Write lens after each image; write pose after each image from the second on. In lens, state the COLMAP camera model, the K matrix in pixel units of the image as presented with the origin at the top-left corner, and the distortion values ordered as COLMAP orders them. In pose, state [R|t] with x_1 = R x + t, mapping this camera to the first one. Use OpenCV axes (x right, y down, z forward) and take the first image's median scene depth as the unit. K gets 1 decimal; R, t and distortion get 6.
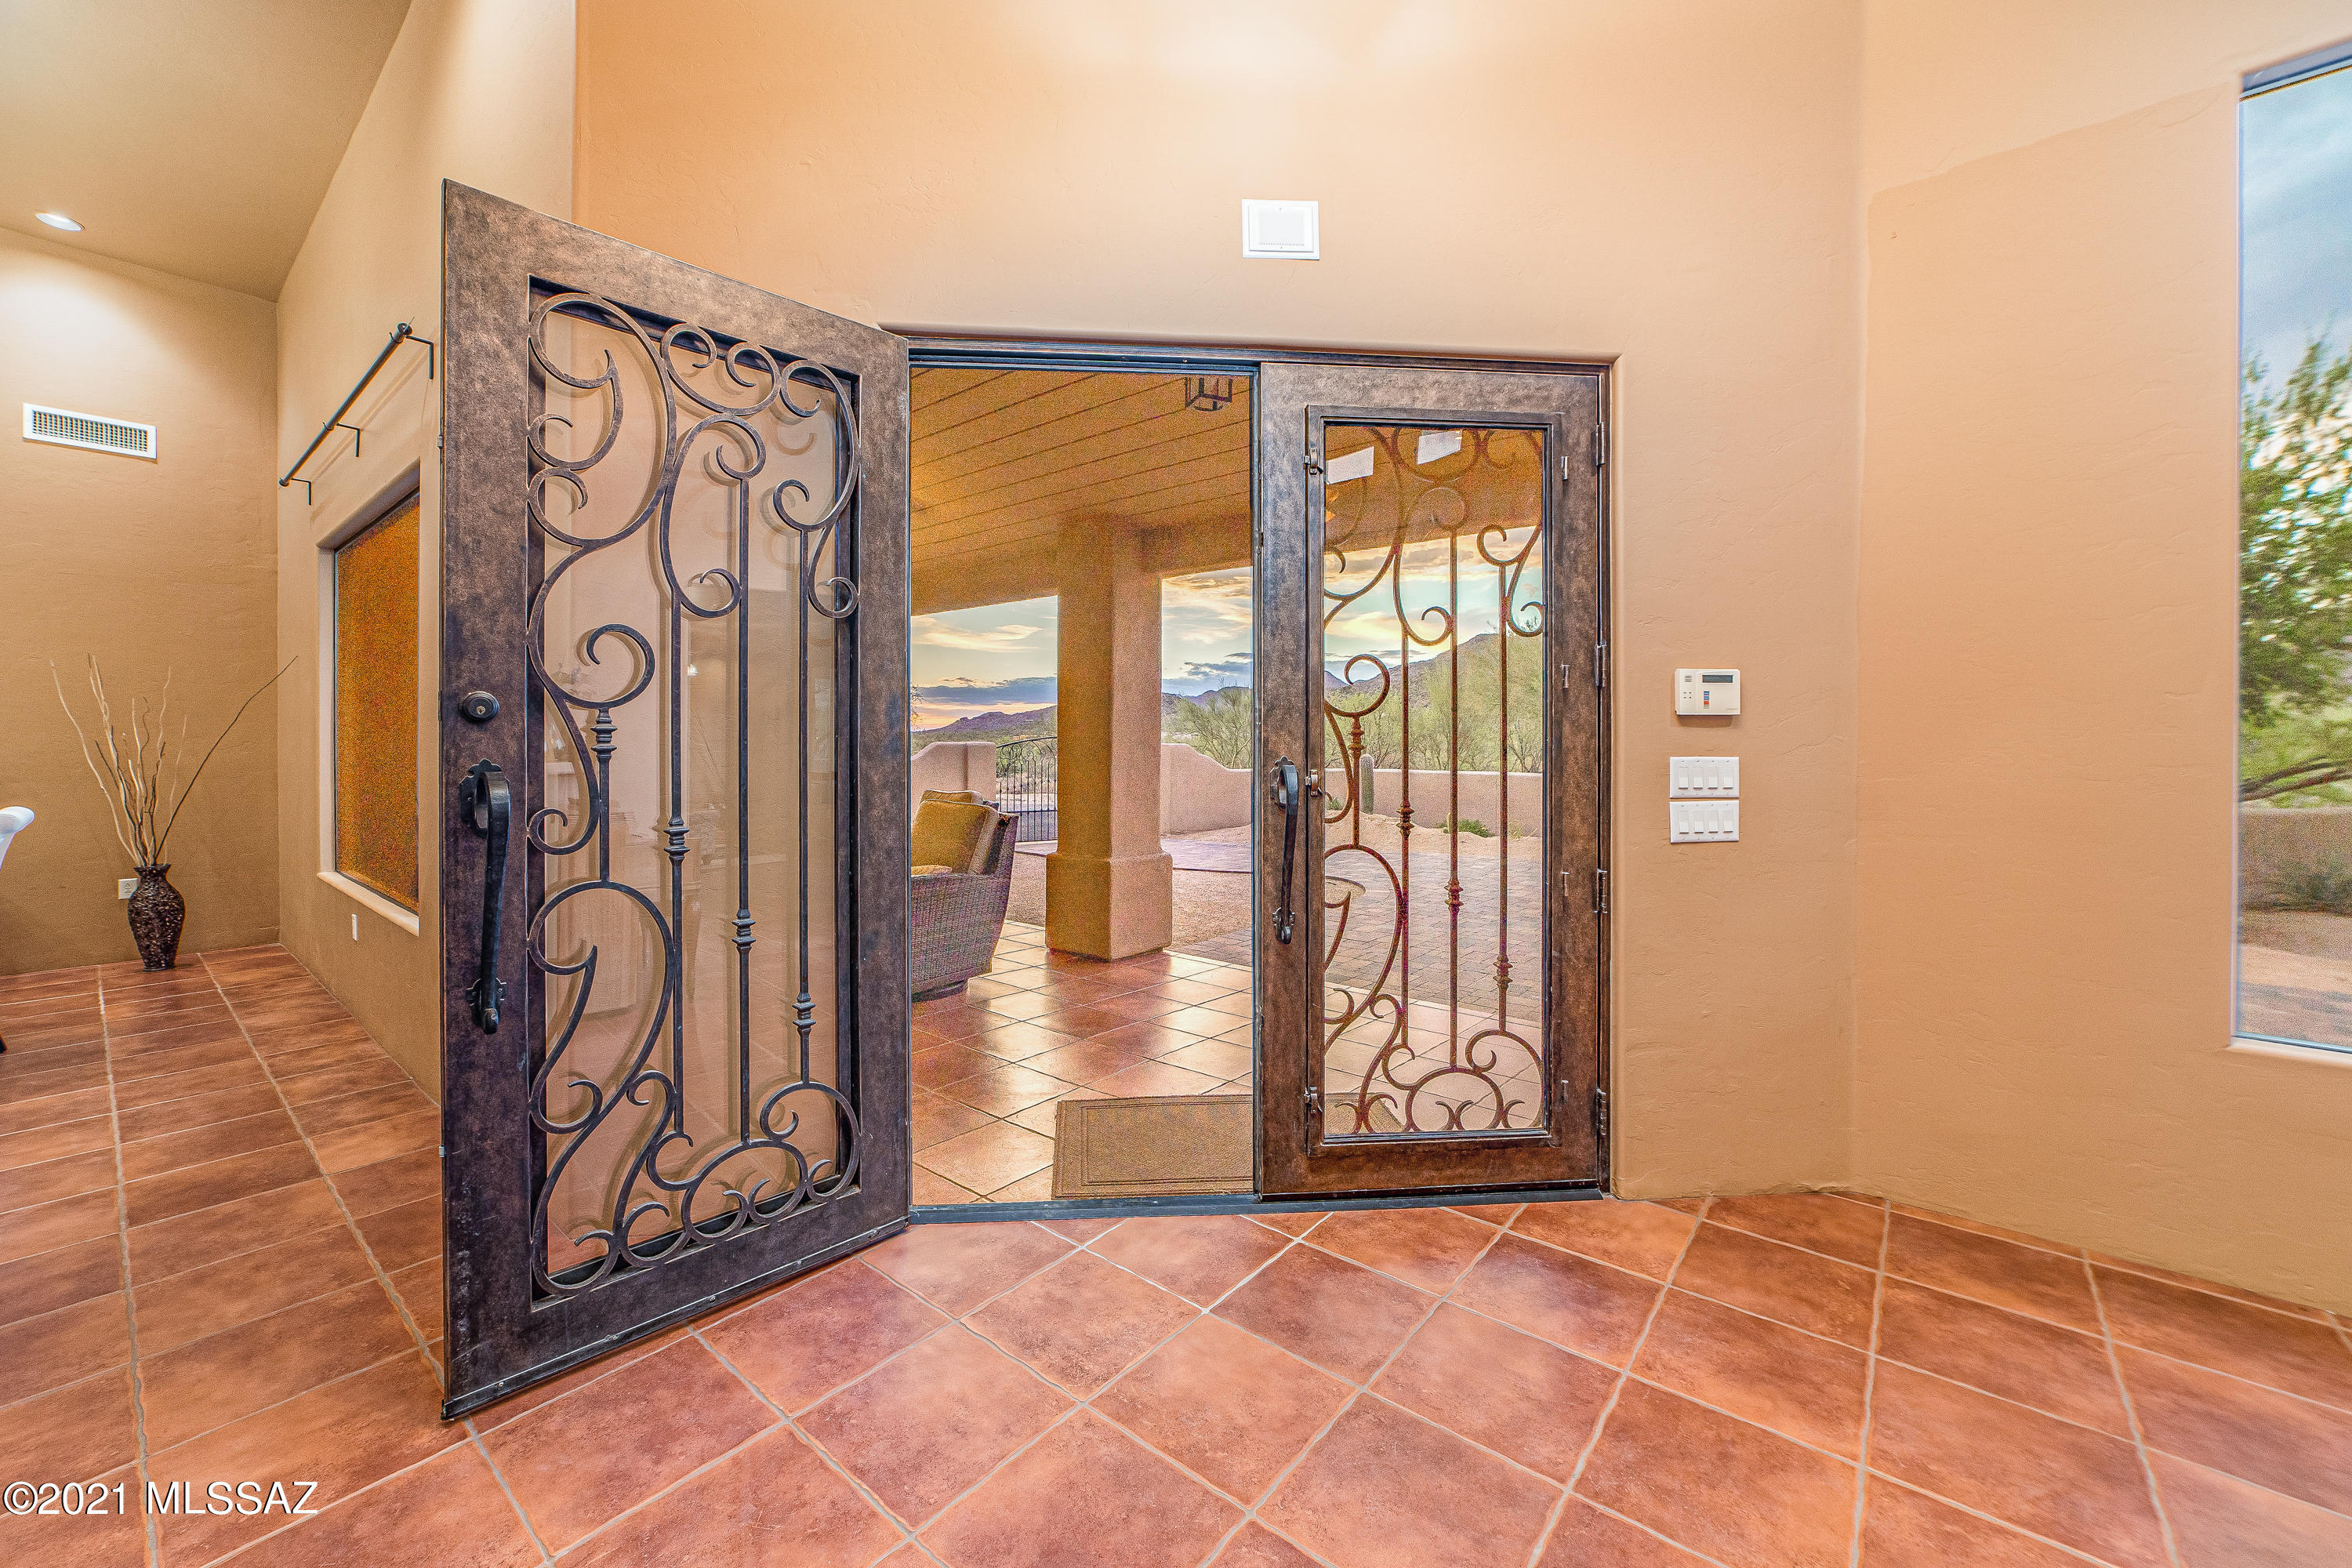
lens RADIAL K [[928.3, 0, 1166.6], [0, 928.3, 758.5], [0, 0, 1]] dist [0.001016, 0.000660]
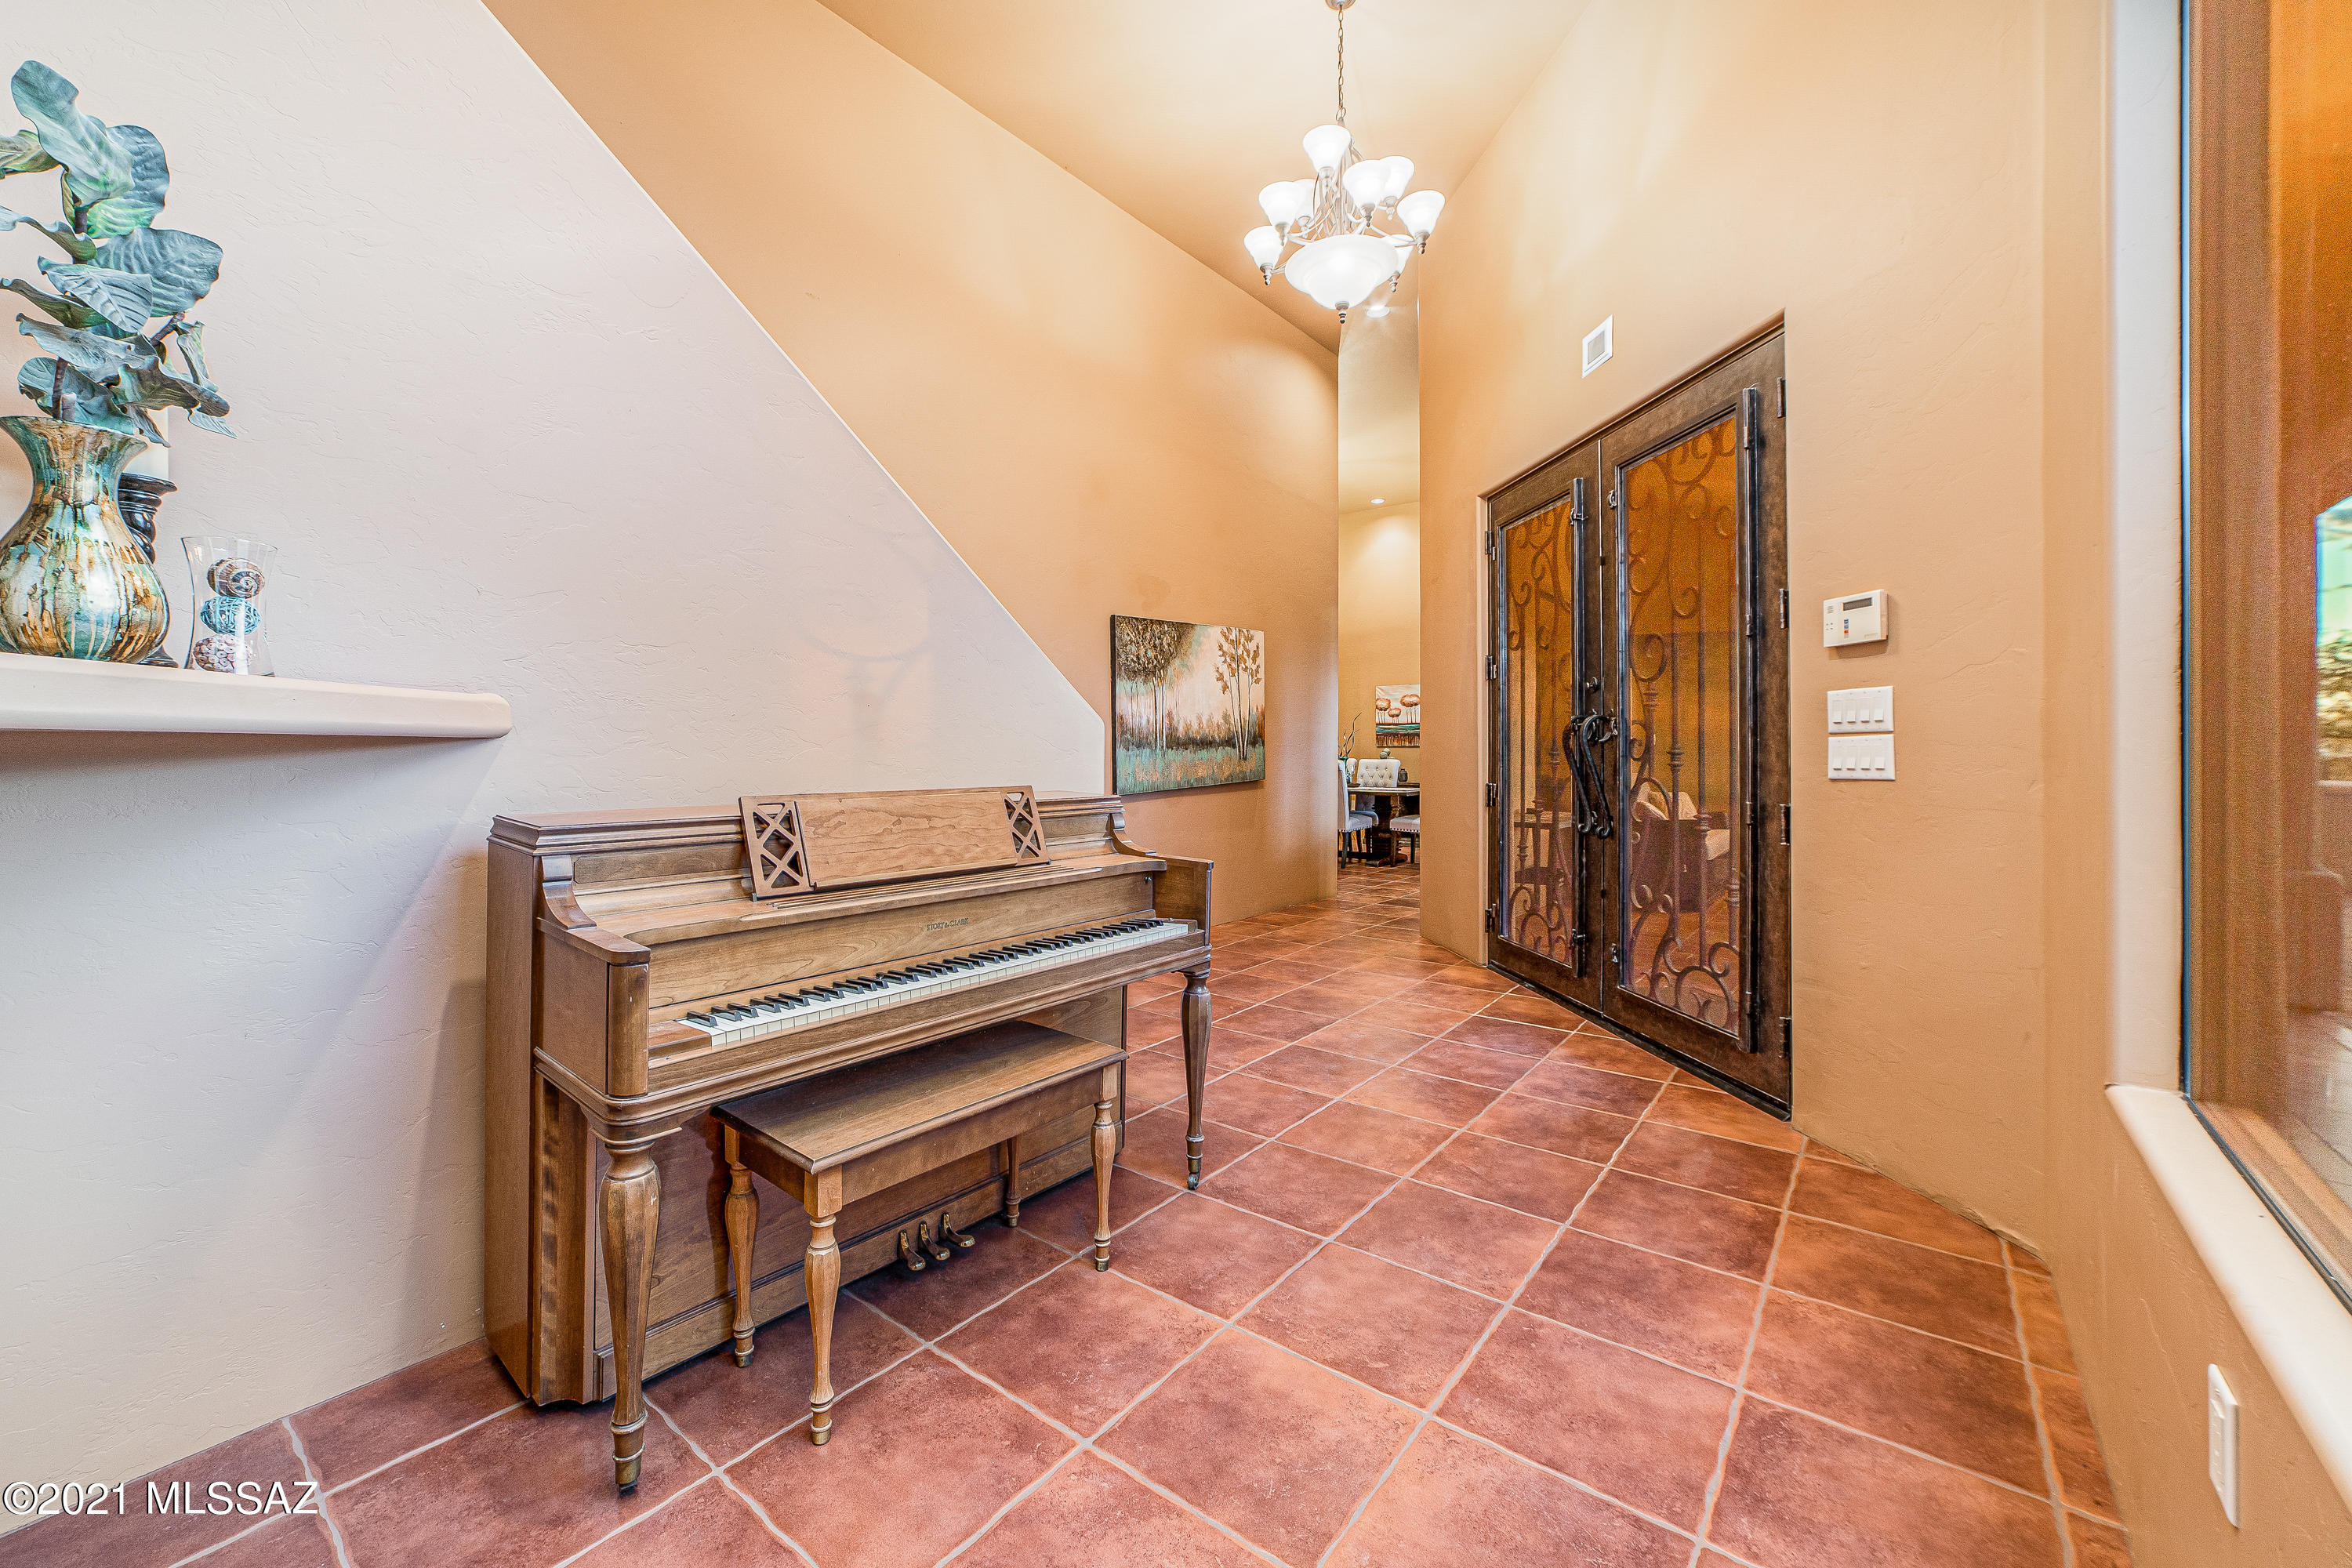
lens RADIAL K [[928.3, 0, 1166.6], [0, 928.3, 758.5], [0, 0, 1]] dist [0.001016, 0.000660]
pose [[0.022140, 0.005974, -0.999737, 1.782721], [-0.015606, 0.999862, 0.005629, 0.088624], [0.999633, 0.015477, 0.022230, 0.337015]]
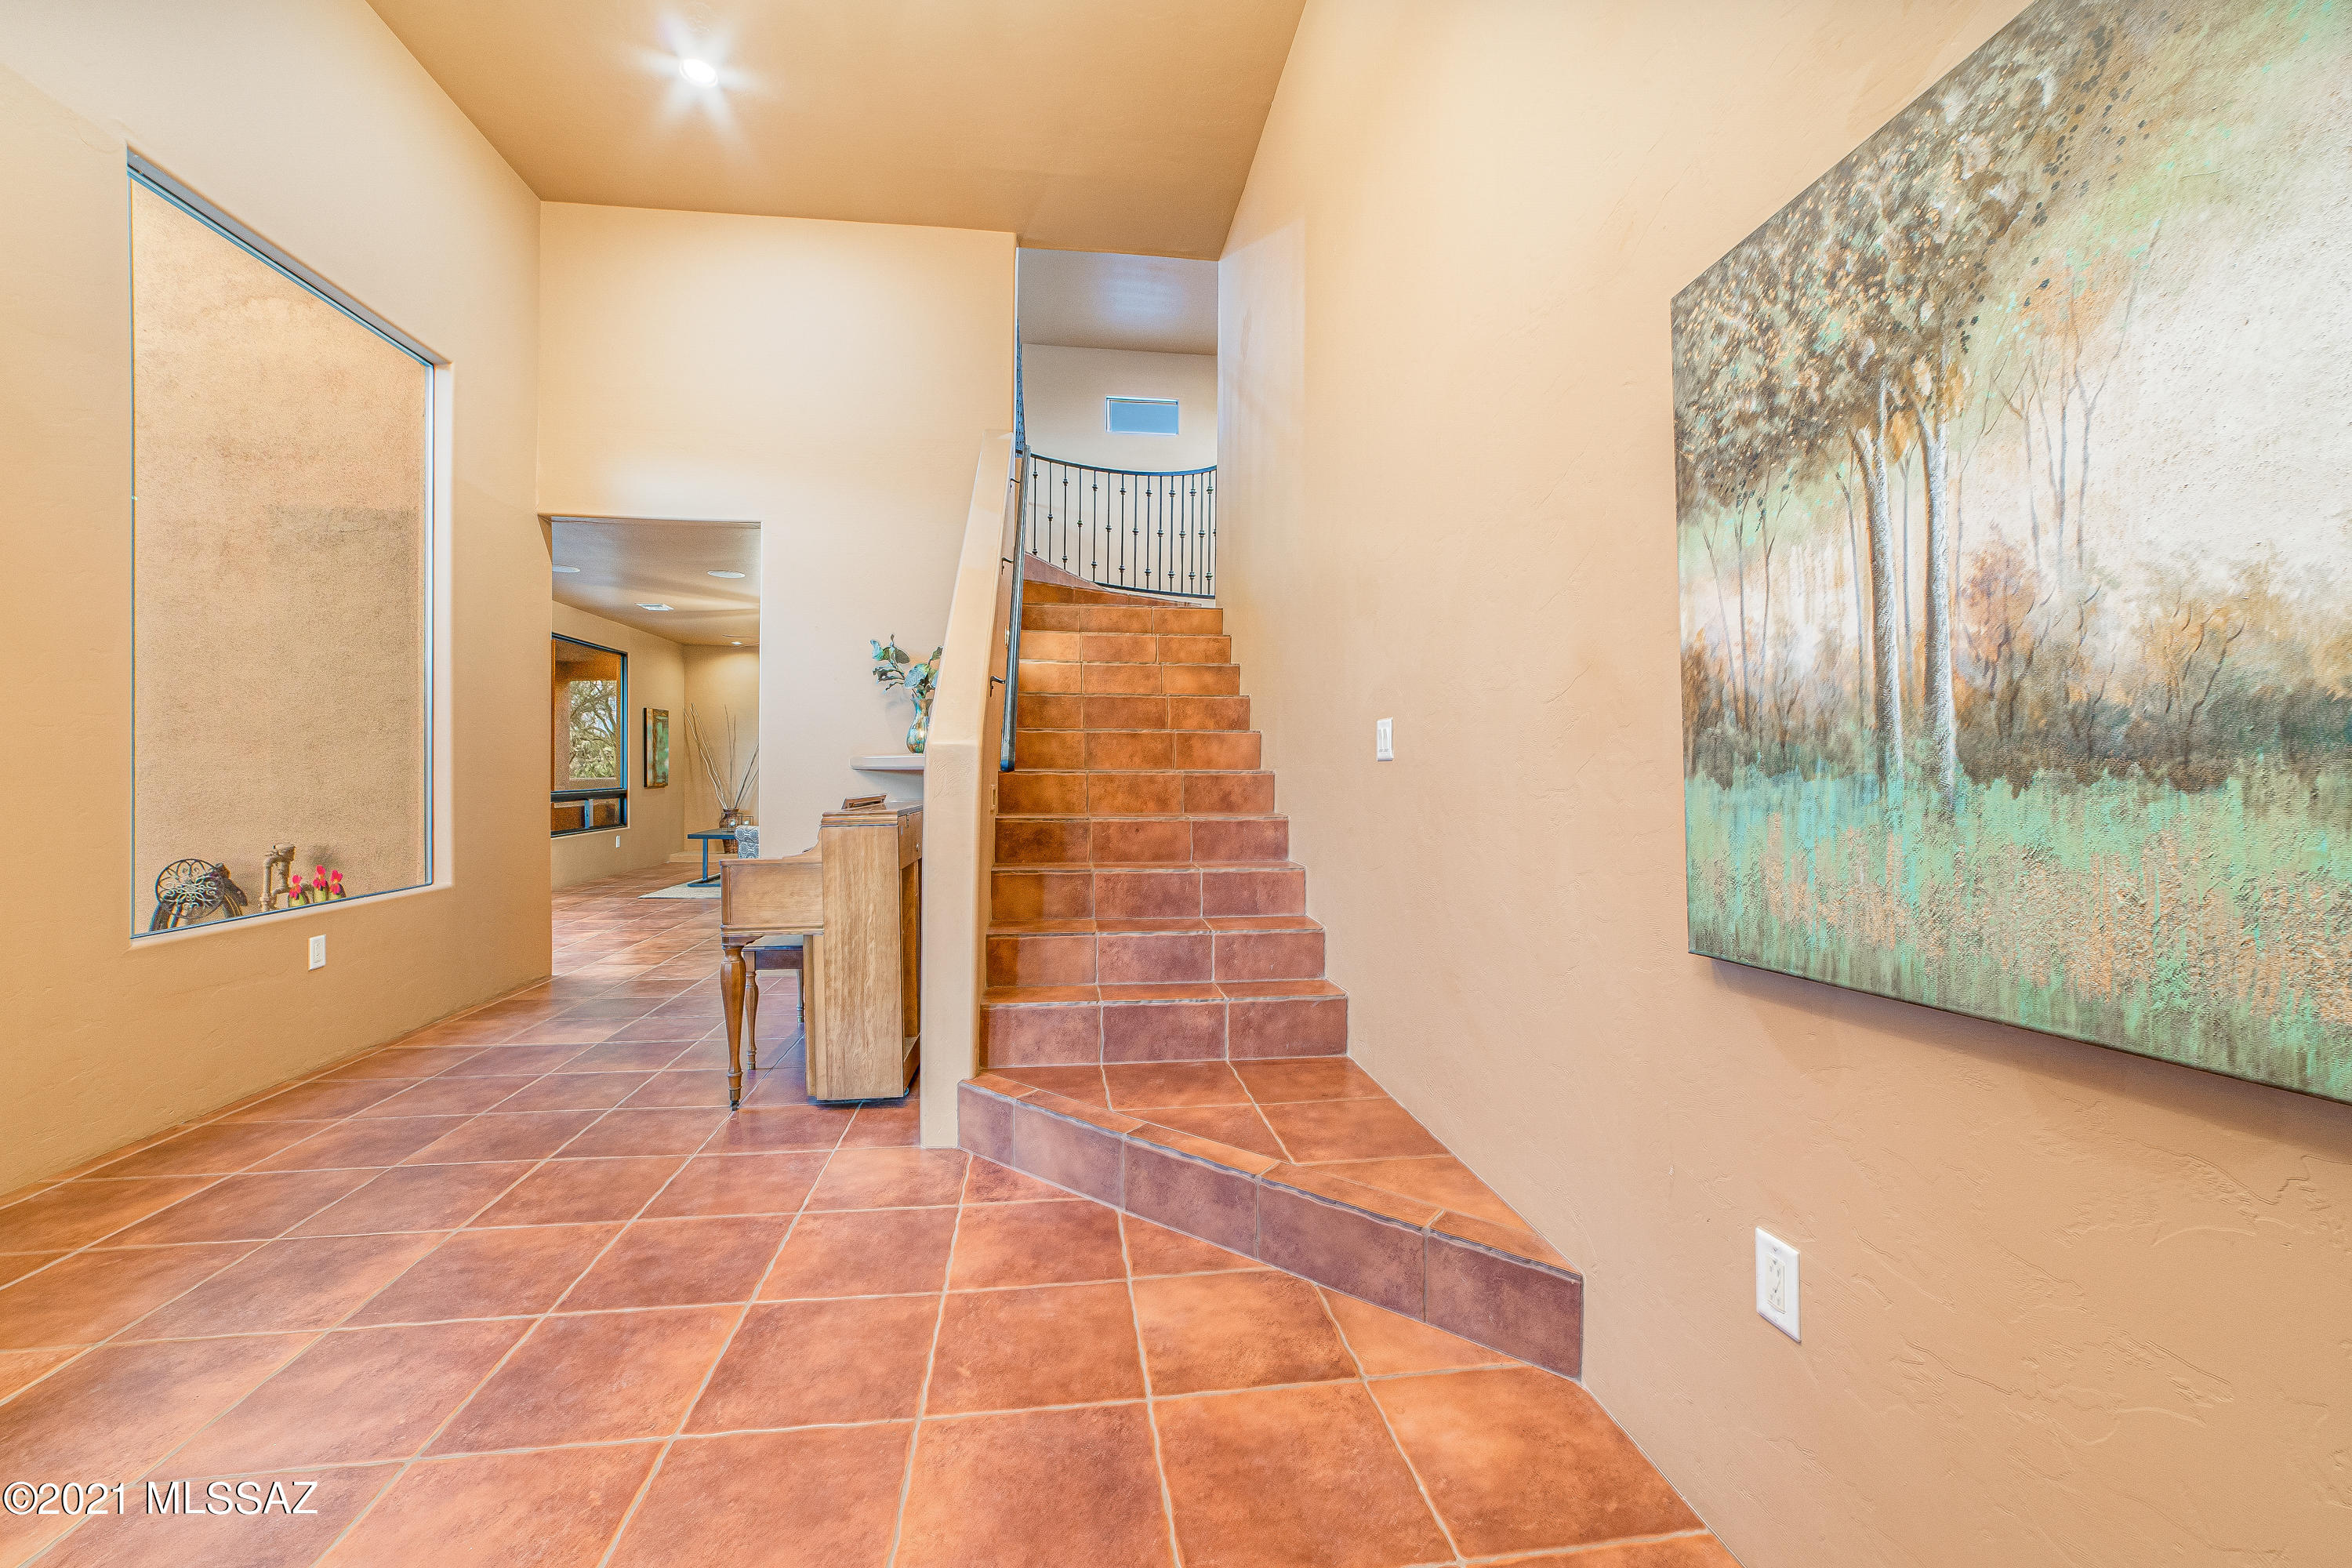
lens RADIAL K [[909.9, 0, 1172.4], [0, 909.9, 776.6], [0, 0, 1]] dist [-0.028017, 0.010028]
pose [[-0.738476, -0.010771, 0.674194, -0.664117], [0.002612, 0.999819, 0.018835, 0.066199], [-0.674275, 0.015670, -0.738314, 0.946558]]
